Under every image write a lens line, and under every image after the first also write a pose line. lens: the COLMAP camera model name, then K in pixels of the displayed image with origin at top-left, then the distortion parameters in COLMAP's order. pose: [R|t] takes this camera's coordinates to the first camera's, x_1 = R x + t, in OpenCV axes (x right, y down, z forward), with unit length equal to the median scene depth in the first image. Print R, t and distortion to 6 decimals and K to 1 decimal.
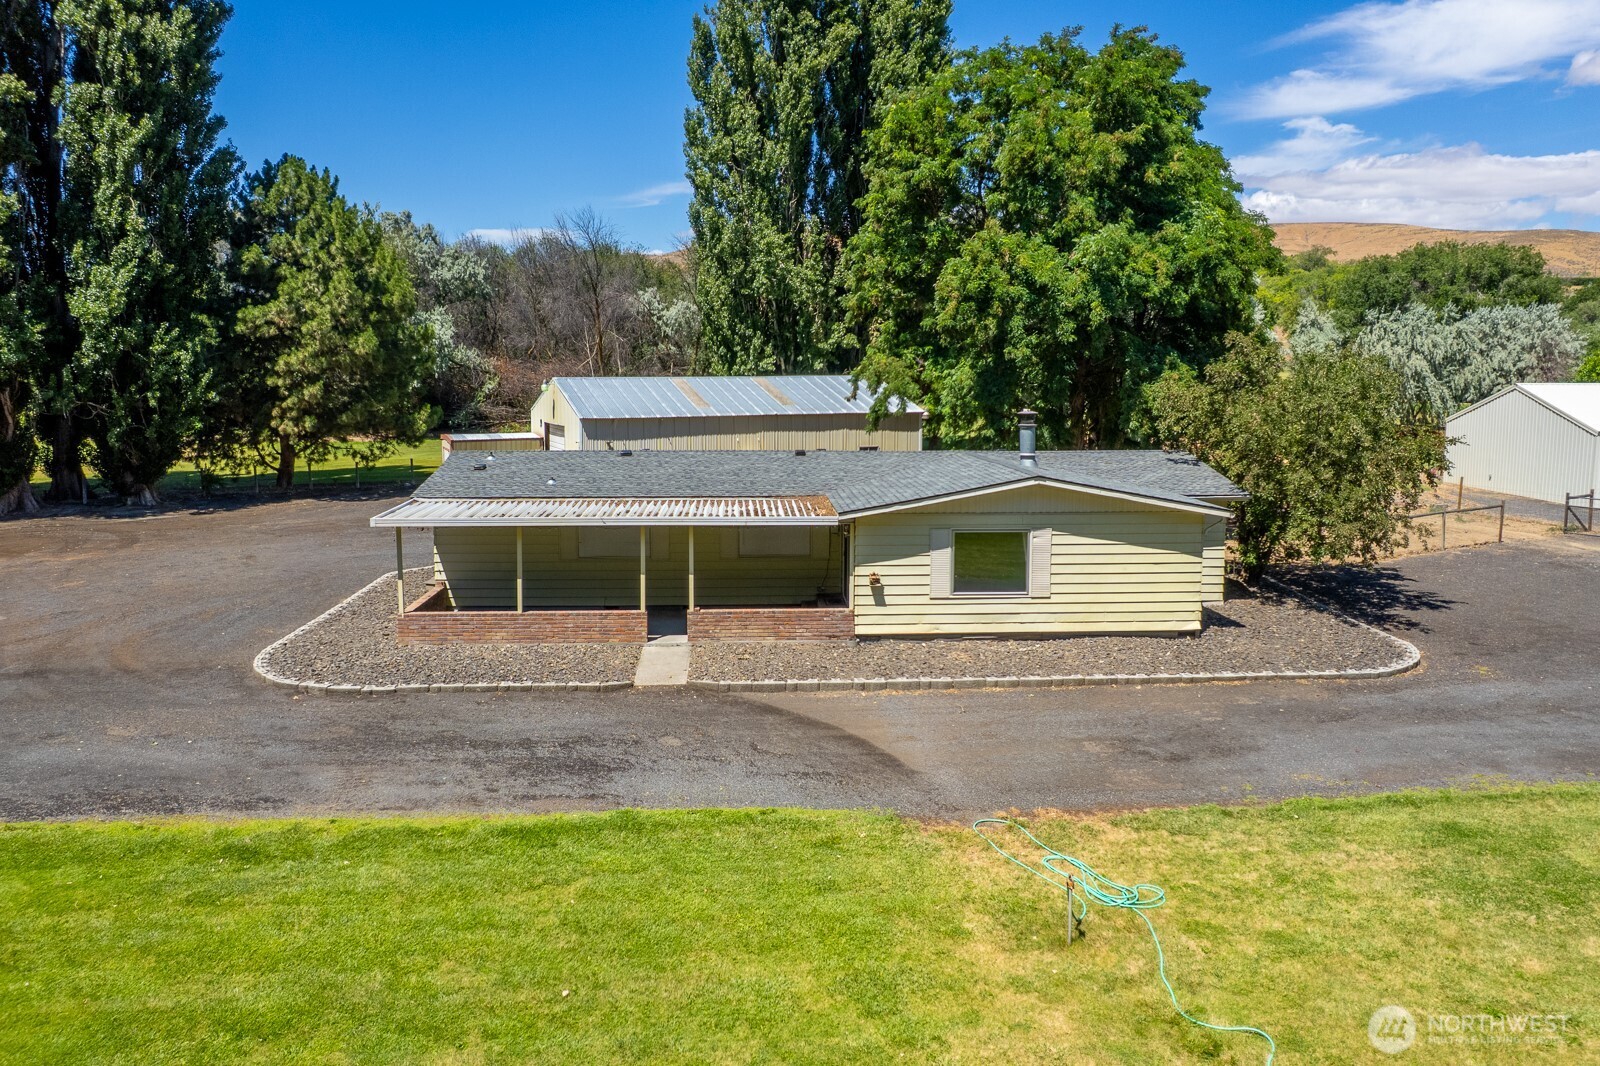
lens RADIAL K [[1163.7, 0, 871.4], [0, 1163.7, 526.1], [0, 0, 1]] dist [-0.081177, 0.071531]
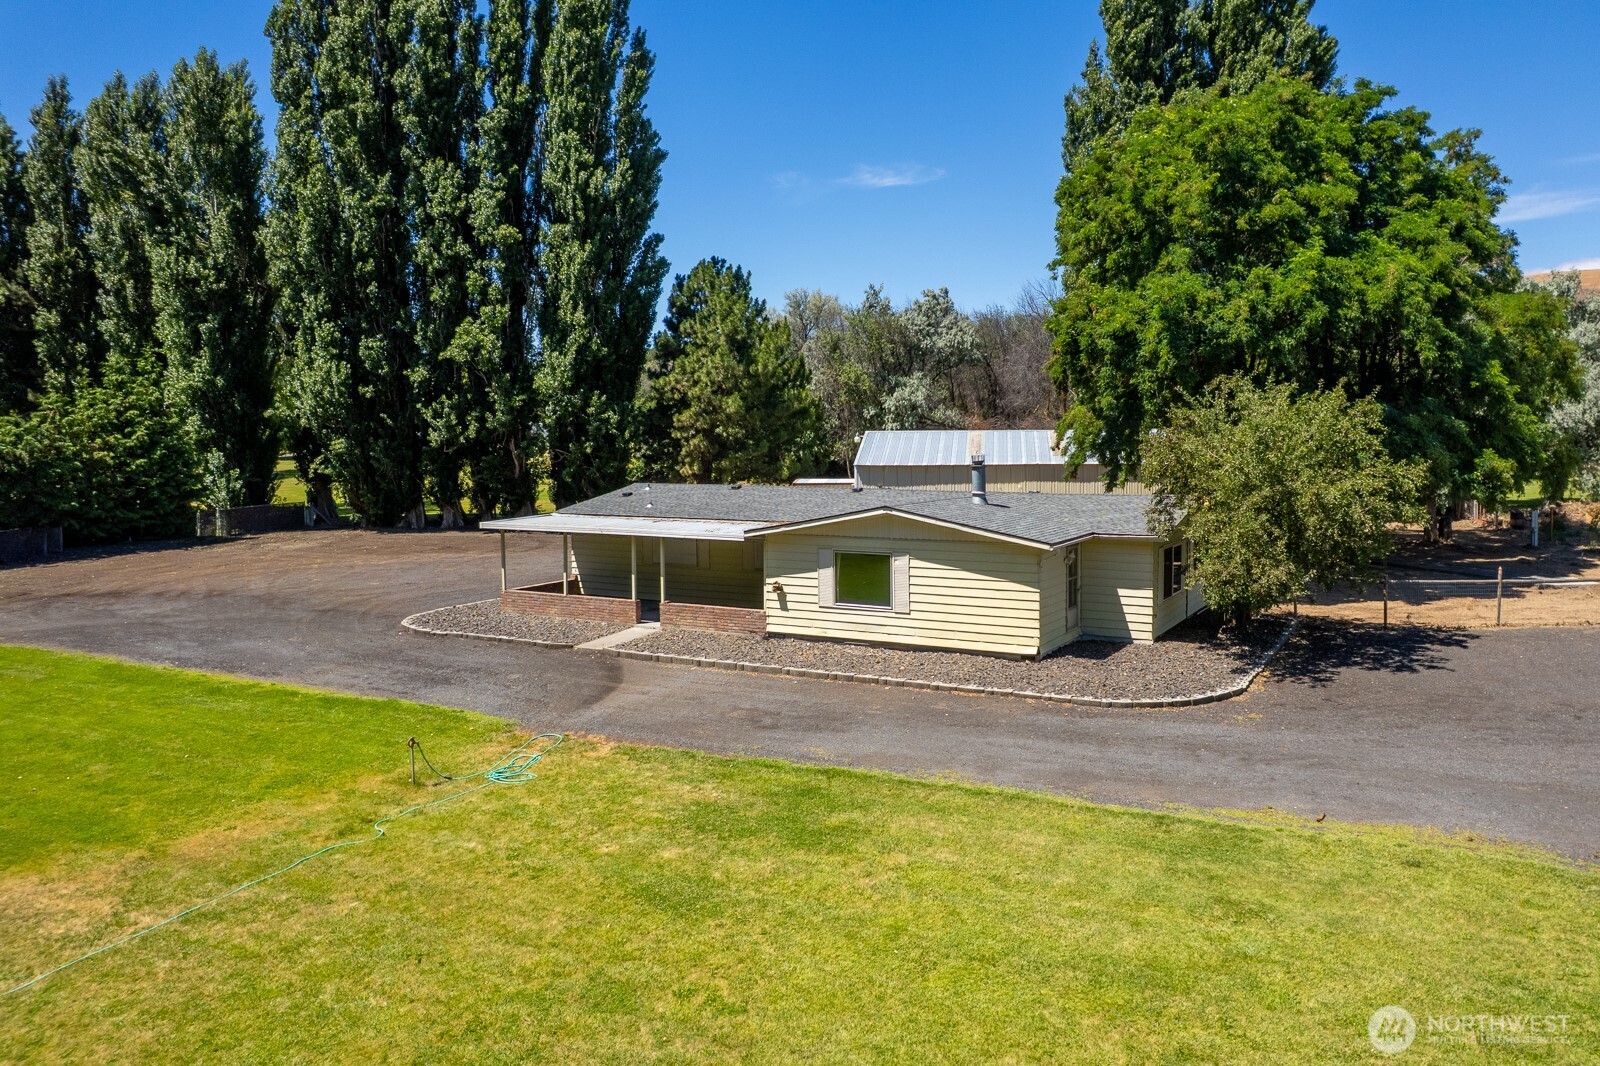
lens RADIAL K [[1199.8, 0, 923.4], [0, 1199.8, 529.0], [0, 0, 1]] dist [-0.076056, 0.079035]
pose [[0.859356, 0.034748, -0.510196, 0.768263], [-0.061862, 0.997426, -0.036267, 0.020446], [0.507622, 0.062728, 0.859293, -0.011507]]
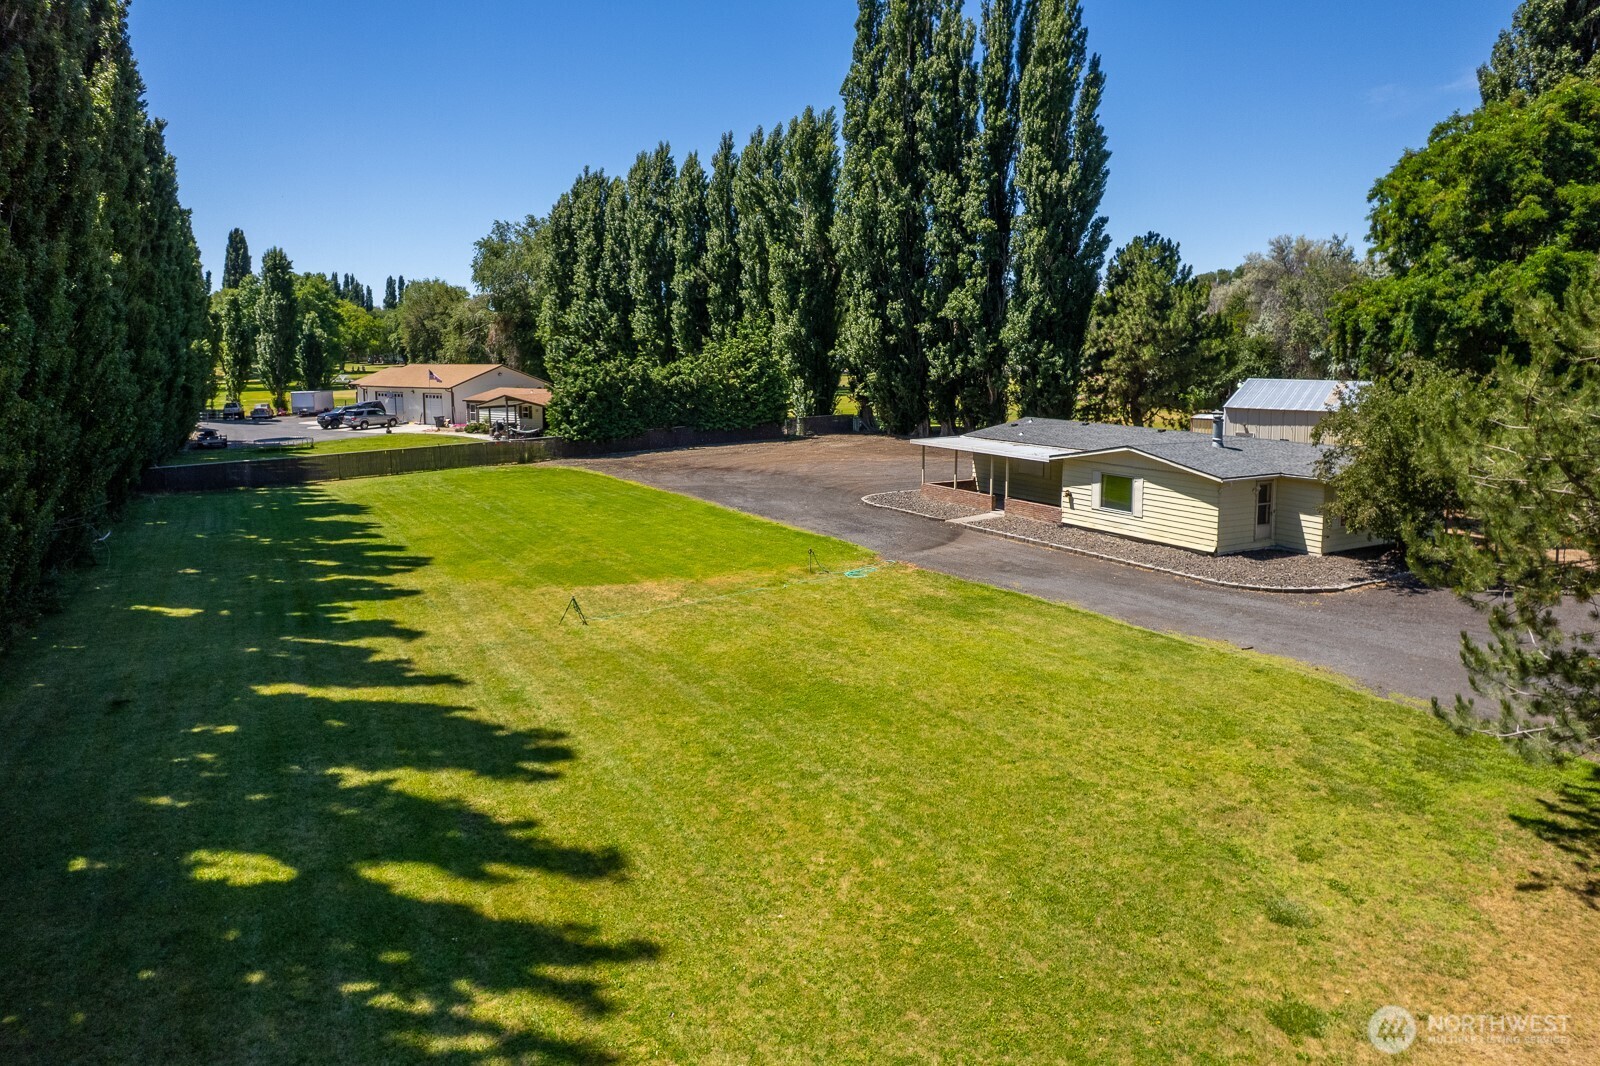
lens RADIAL K [[1105.4, 0, 800.0], [0, 1105.4, 533.0], [0, 0, 1]] dist [-0.065830, 0.070486]
pose [[0.438476, 0.148261, -0.886429, 1.381477], [-0.124490, 0.986811, 0.103471, -0.021561], [0.890079, 0.064982, 0.451150, -0.181735]]
